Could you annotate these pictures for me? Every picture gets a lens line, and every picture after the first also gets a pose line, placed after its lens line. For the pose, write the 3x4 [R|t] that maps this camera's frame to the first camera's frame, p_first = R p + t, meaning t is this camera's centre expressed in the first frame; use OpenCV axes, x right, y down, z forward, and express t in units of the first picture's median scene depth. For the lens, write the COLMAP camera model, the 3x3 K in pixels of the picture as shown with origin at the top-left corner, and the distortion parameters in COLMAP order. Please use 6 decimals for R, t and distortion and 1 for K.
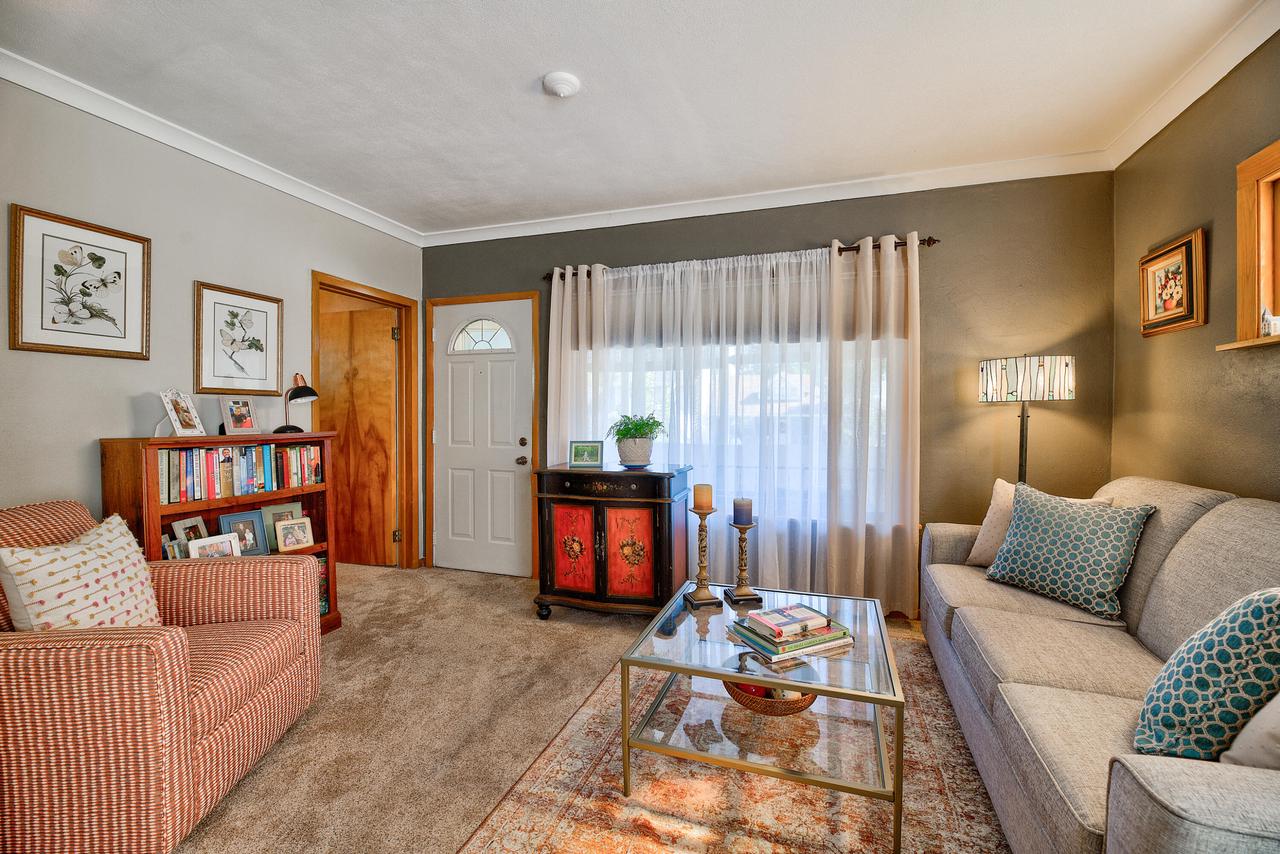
lens RADIAL K [[527.5, 0, 647.6], [0, 527.5, 431.9], [0, 0, 1]] dist [-0.011823, -0.000893]
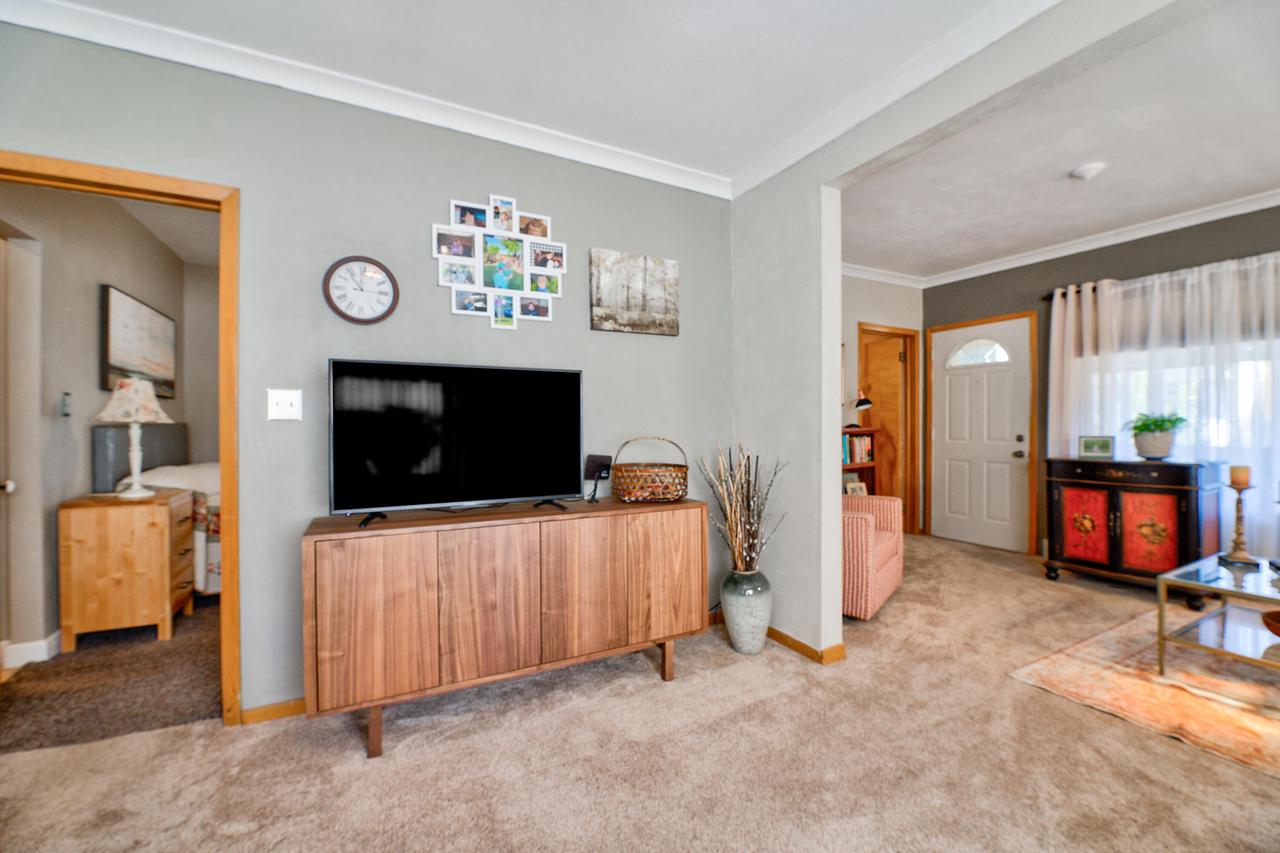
lens RADIAL K [[525.8, 0, 642.0], [0, 525.8, 430.0], [0, 0, 1]] dist [0.000846, -0.009282]
pose [[0.726075, -0.000799, -0.687615, -0.049504], [-0.012748, 0.999812, -0.014623, 0.034126], [0.687497, 0.019383, 0.725928, -0.531942]]
